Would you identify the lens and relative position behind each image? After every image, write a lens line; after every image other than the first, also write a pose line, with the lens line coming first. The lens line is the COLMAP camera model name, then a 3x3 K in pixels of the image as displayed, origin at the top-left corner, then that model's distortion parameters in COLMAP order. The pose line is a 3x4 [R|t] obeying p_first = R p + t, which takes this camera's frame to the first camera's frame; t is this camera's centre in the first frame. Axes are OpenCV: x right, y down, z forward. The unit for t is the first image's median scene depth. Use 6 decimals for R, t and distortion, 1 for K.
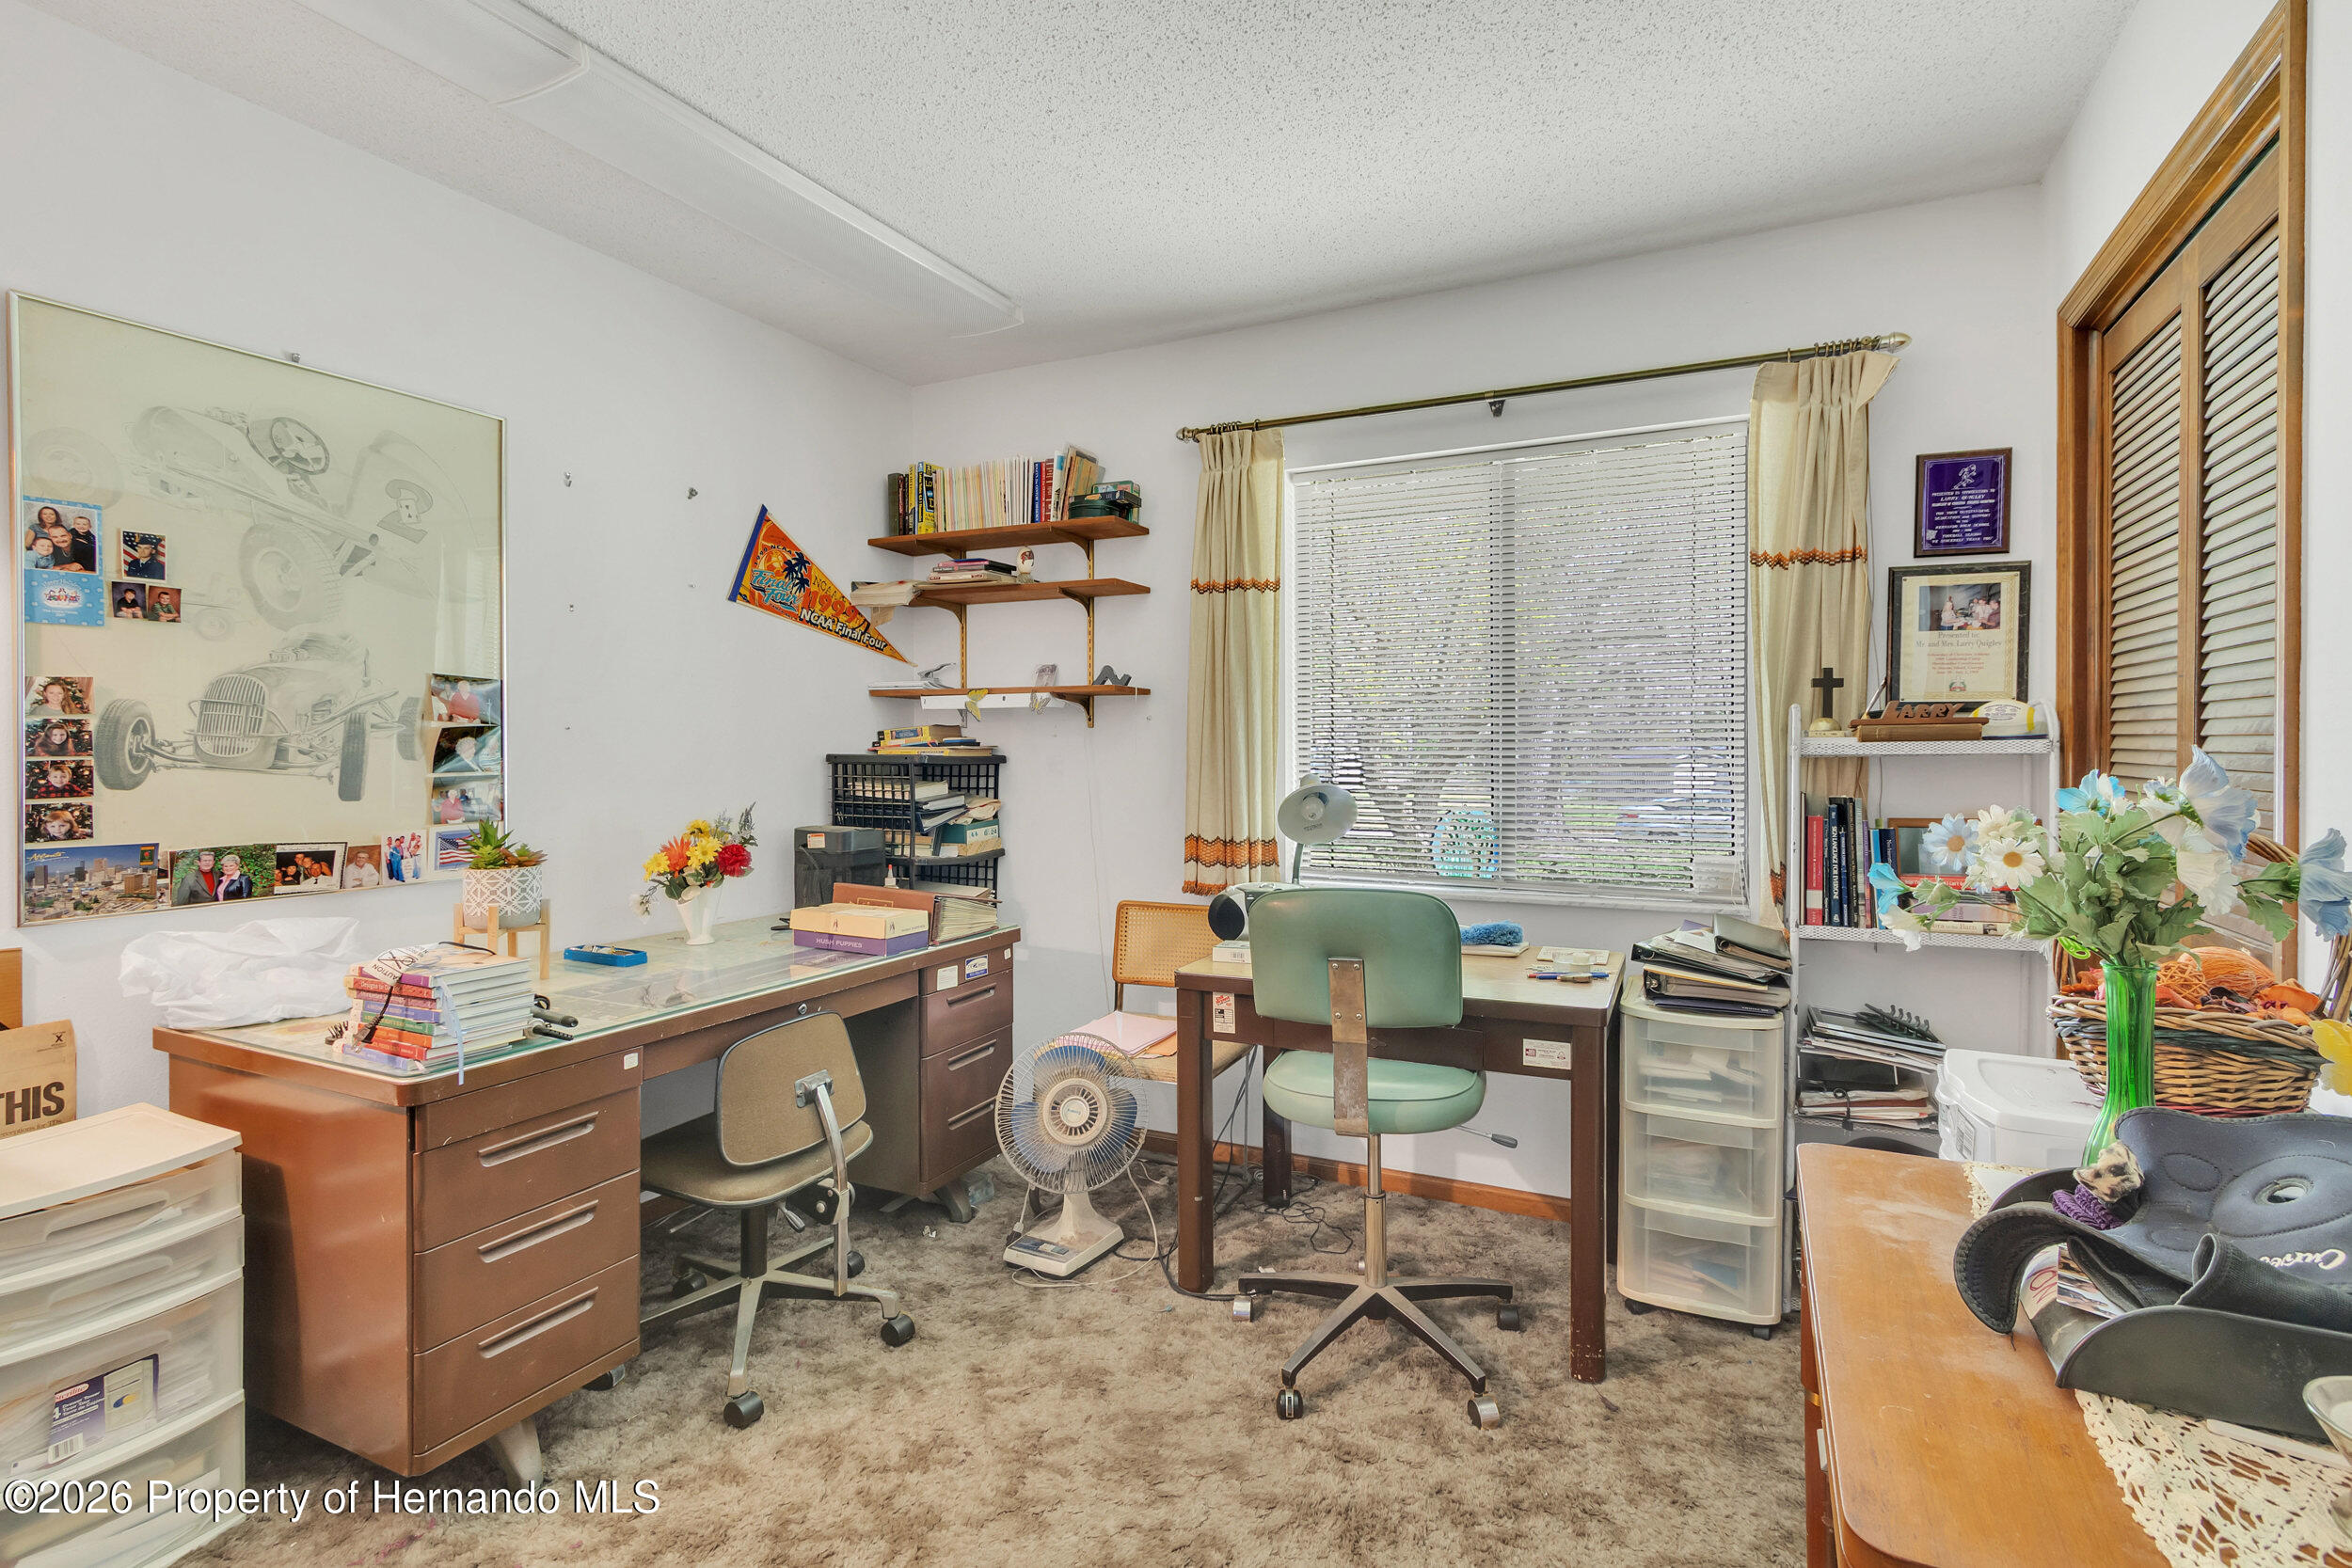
lens RADIAL K [[1110.9, 0, 1183.6], [0, 1110.9, 751.5], [0, 0, 1]] dist [0.000404, -0.008644]
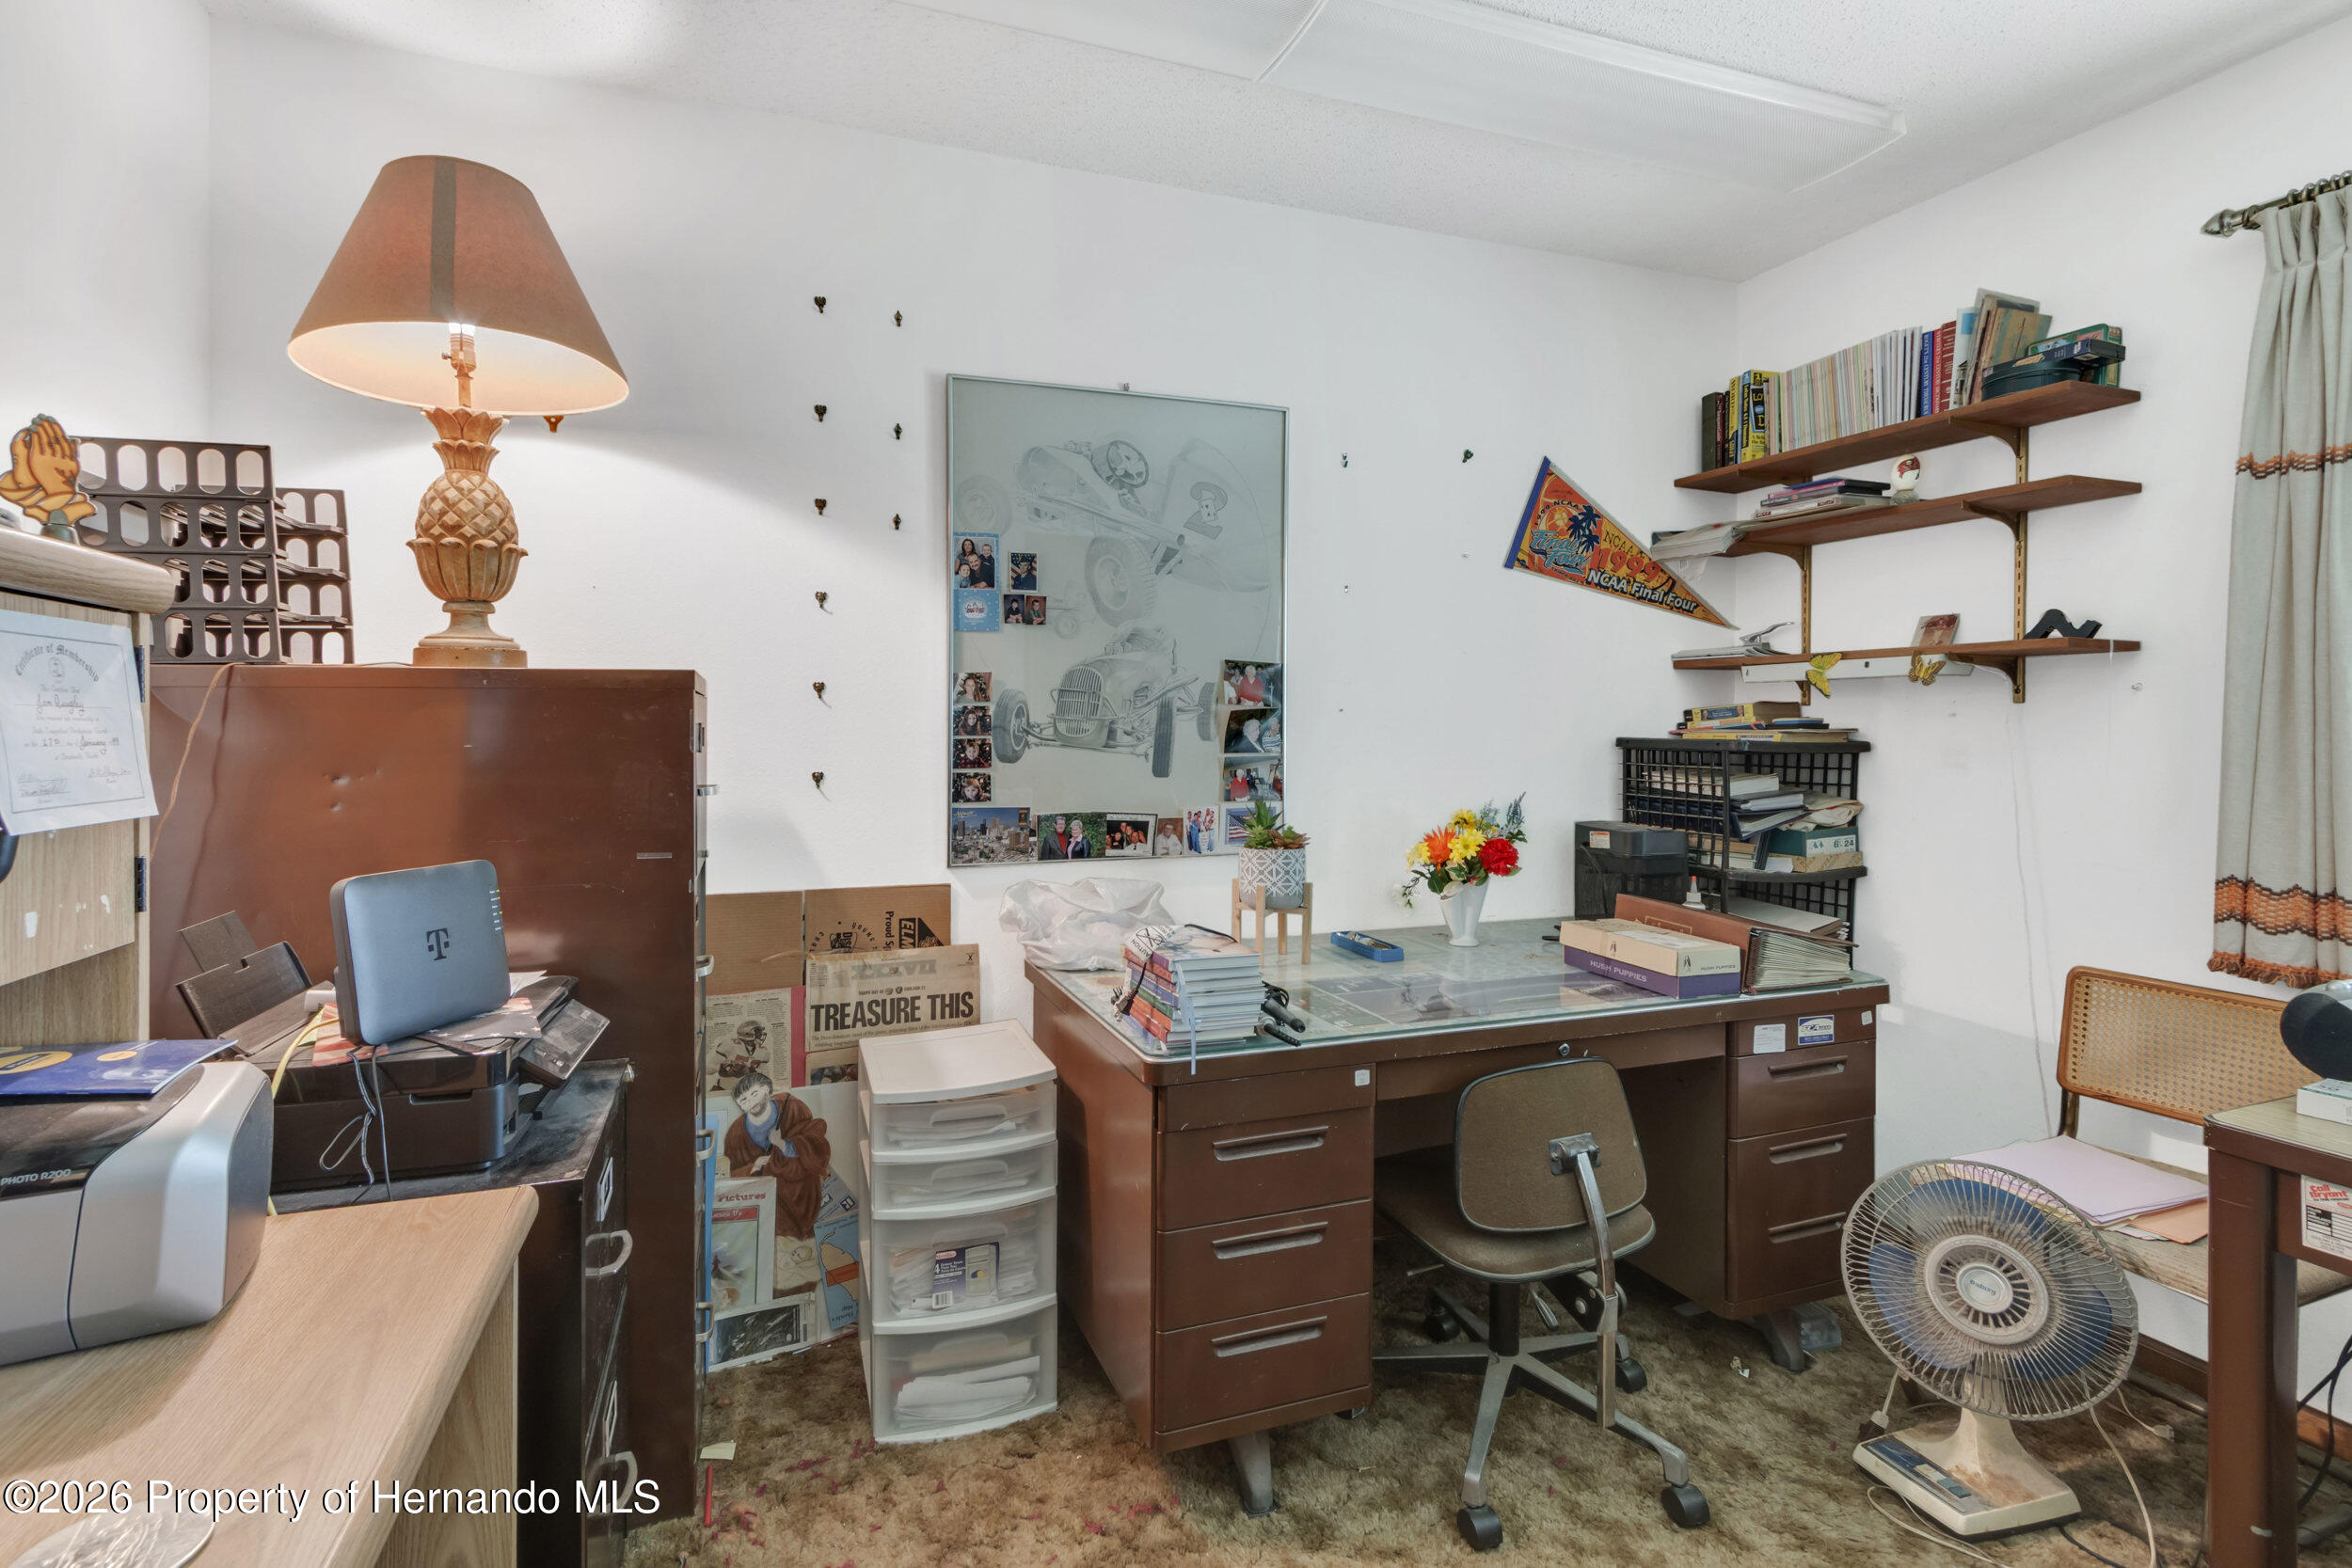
lens RADIAL K [[1075.4, 0, 1143.7], [0, 1075.4, 740.4], [0, 0, 1]] dist [0.013350, -0.003733]
pose [[0.727224, 0.011470, -0.686304, -0.023553], [-0.005330, 0.999925, 0.011064, -0.003997], [0.686379, -0.004388, 0.727231, 0.199843]]
